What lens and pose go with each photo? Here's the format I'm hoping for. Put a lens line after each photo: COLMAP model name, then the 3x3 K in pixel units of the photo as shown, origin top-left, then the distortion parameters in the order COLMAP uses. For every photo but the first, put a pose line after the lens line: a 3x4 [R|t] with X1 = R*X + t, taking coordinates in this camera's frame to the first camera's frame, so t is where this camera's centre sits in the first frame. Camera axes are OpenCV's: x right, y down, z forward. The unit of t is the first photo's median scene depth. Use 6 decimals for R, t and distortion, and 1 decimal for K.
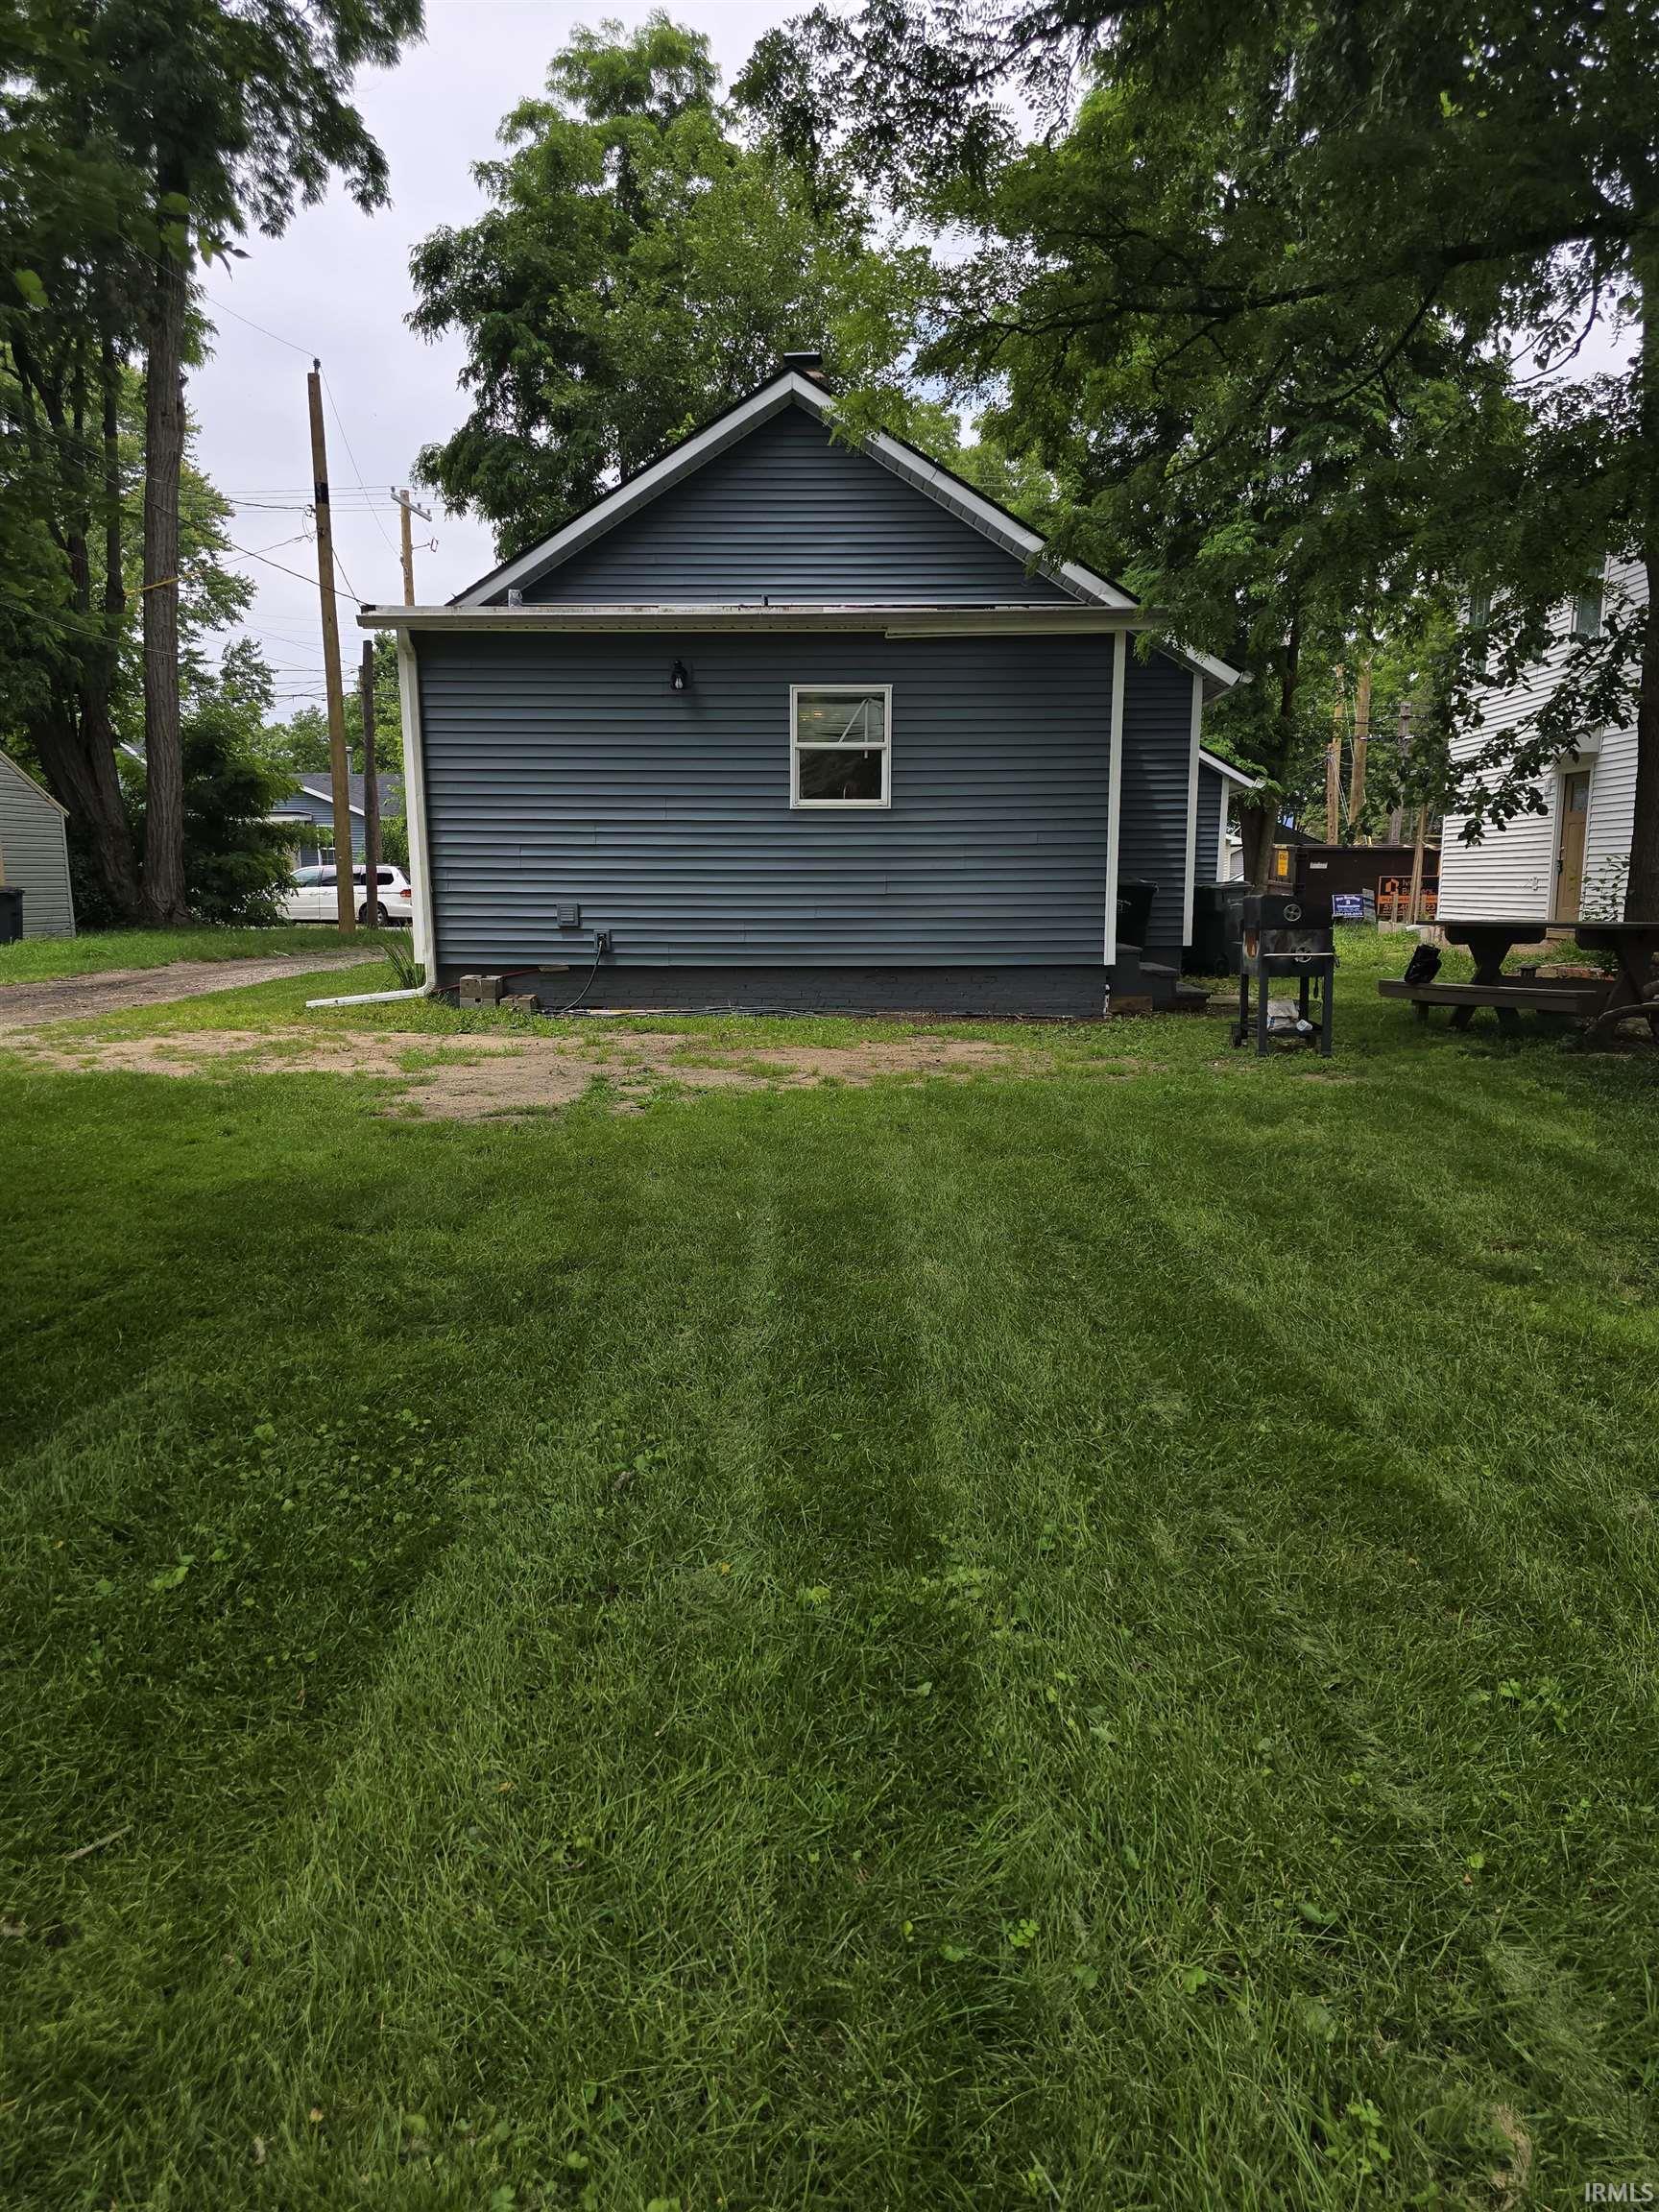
lens RADIAL K [[1506.6, 0, 833.7], [0, 1506.6, 1124.2], [0, 0, 1]] dist [0.089872, -0.101582]
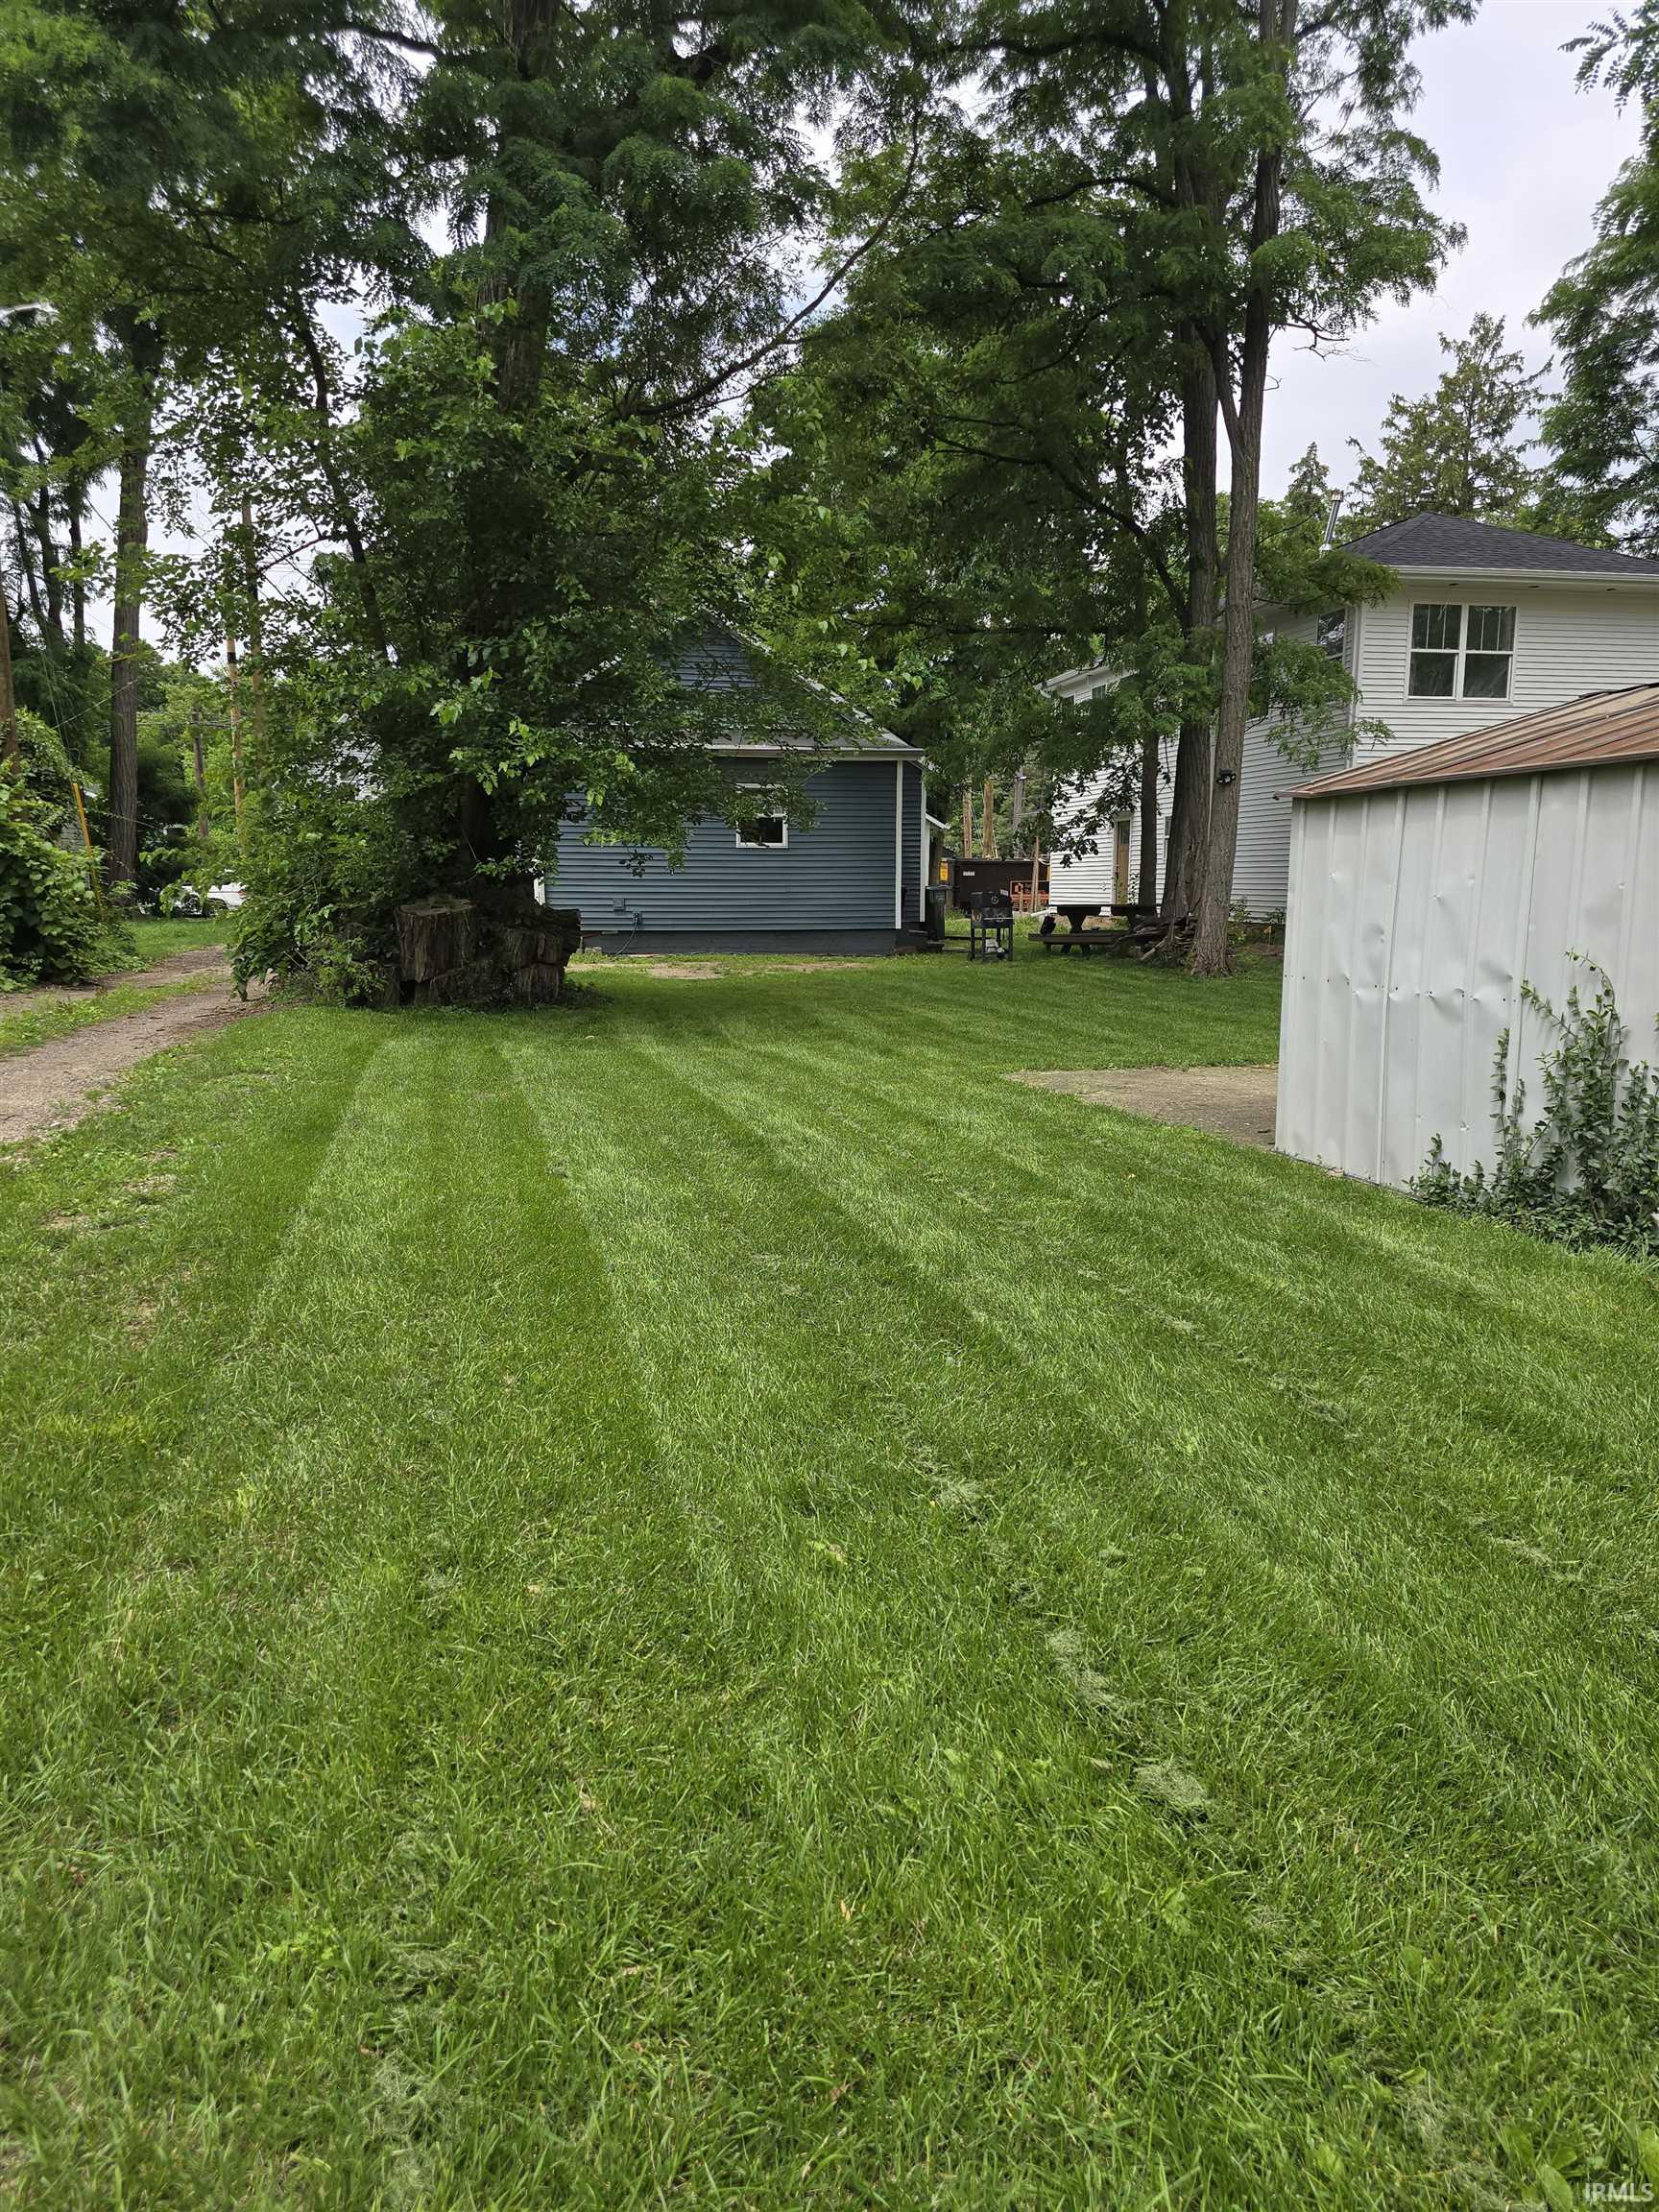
lens RADIAL K [[1506.1, 0, 799.0], [0, 1506.1, 1112.7], [0, 0, 1]] dist [0.094814, -0.114903]
pose [[0.977108, -0.033226, 0.210136, -0.359724], [0.034832, 0.999385, -0.003944, 0.136198], [-0.209875, 0.011173, 0.977664, -0.876612]]
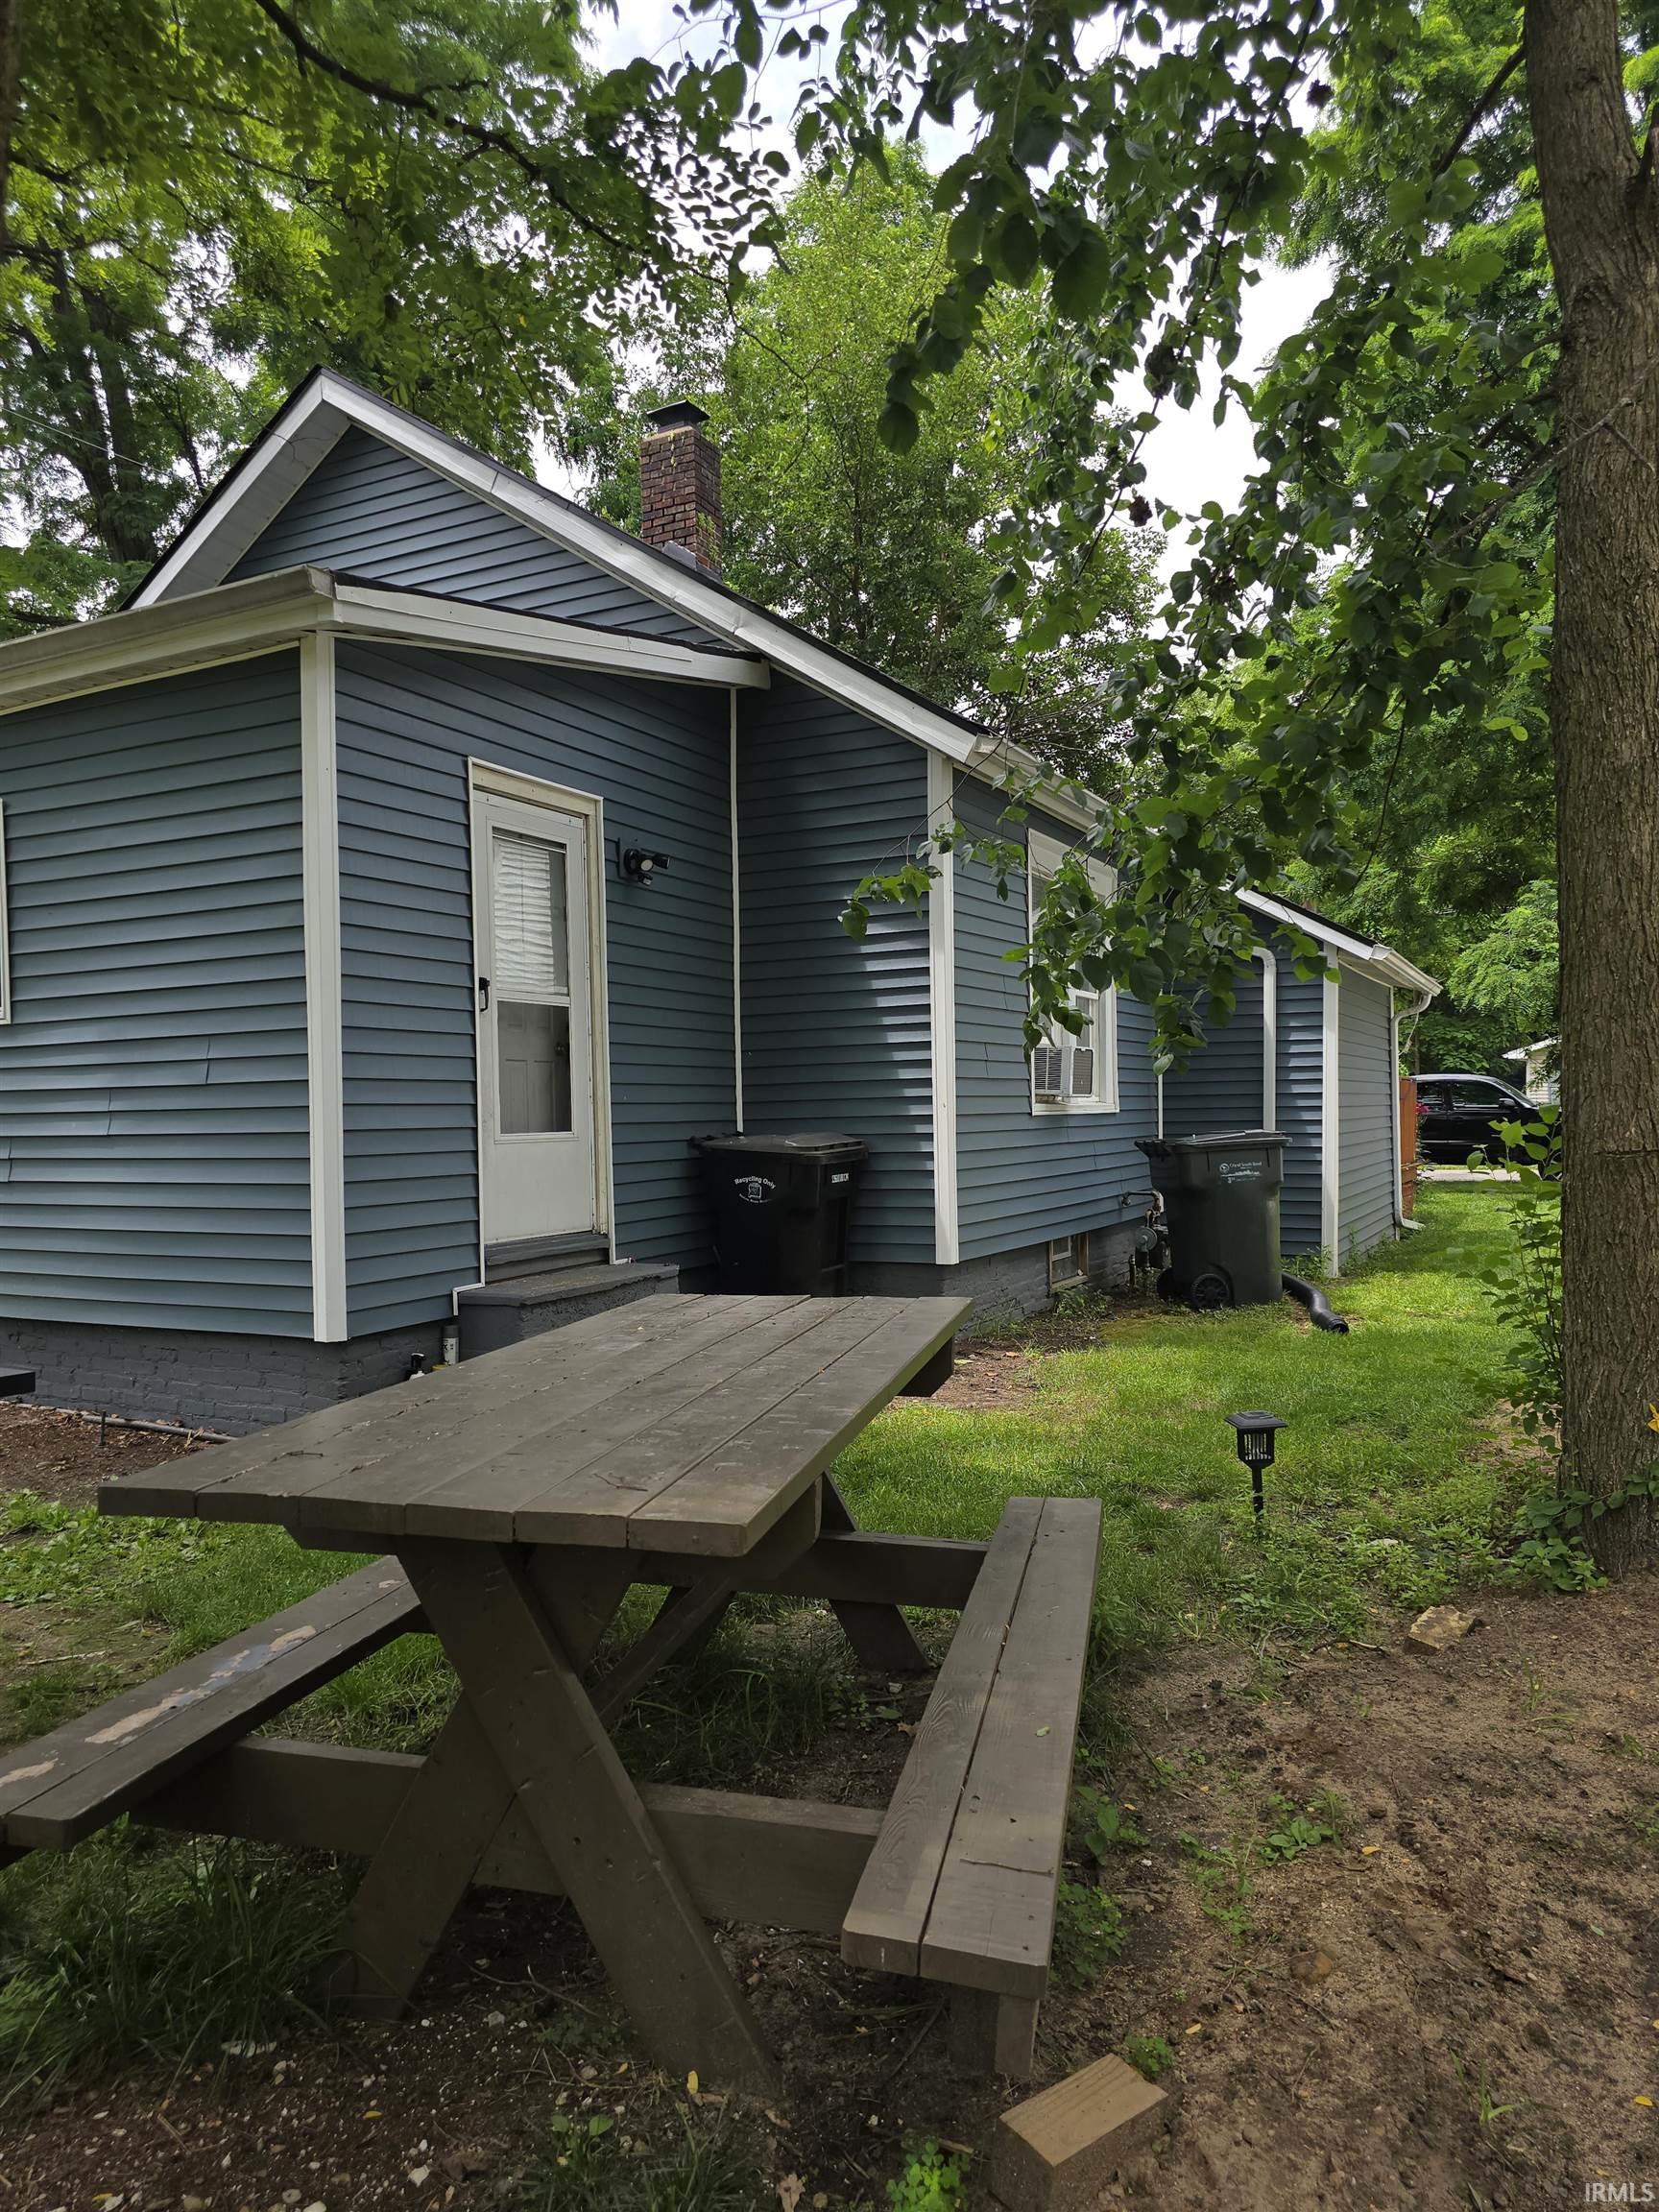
lens RADIAL K [[1506.6, 0, 833.7], [0, 1506.6, 1124.2], [0, 0, 1]] dist [0.089872, -0.101582]
pose [[0.890298, -0.008292, -0.455302, 0.537164], [-0.057400, 0.989816, -0.130267, -0.120784], [0.451746, 0.142110, 0.880756, 0.662742]]
